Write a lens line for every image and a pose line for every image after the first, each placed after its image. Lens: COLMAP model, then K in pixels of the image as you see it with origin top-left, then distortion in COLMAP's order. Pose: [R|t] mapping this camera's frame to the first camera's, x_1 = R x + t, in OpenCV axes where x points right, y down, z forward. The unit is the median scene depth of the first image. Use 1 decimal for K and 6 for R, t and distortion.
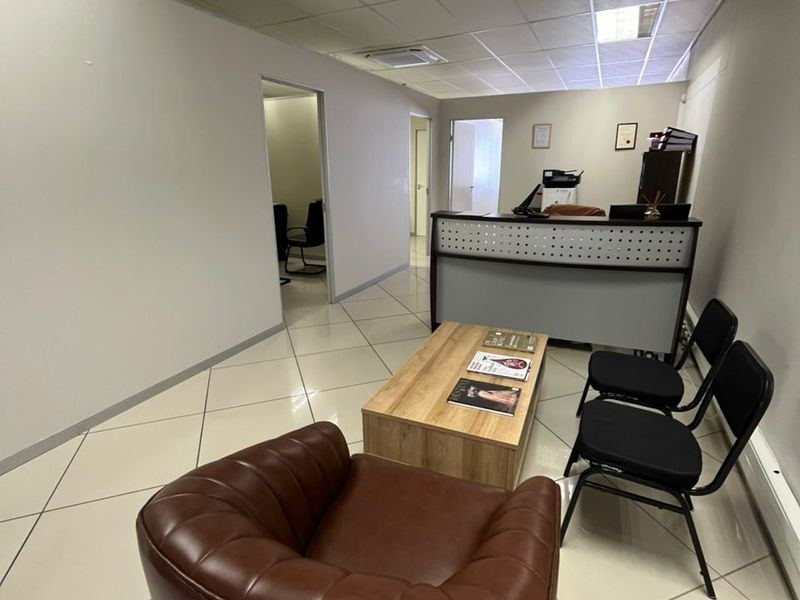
lens RADIAL K [[432.6, 0, 400.0], [0, 432.6, 300.0], [0, 0, 1]] dist [-0.003983, -0.000572]
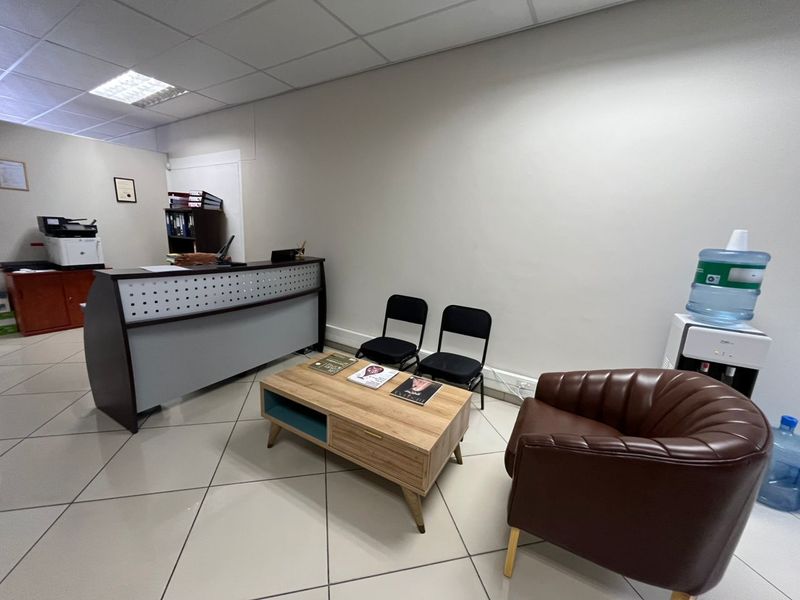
lens RADIAL K [[325.9, 0, 397.6], [0, 325.9, 303.1], [0, 0, 1]] dist [-0.003041, -0.000520]
pose [[0.105251, -0.200170, 0.974091, -0.472099], [0.247075, 0.954081, 0.169362, -0.143526], [-0.963263, 0.222848, 0.149875, 0.521124]]
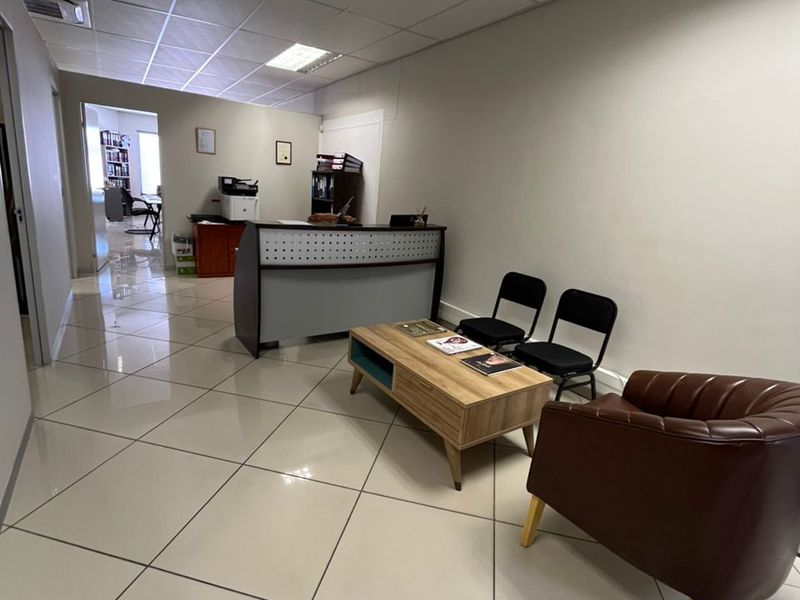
lens RADIAL K [[432.6, 0, 400.0], [0, 432.6, 300.0], [0, 0, 1]] dist [-0.003983, -0.000572]
pose [[0.517555, -0.161594, 0.840252, -0.622969], [0.170973, 0.981732, 0.083492, -0.075580], [-0.838394, 0.100449, 0.535729, 0.316504]]
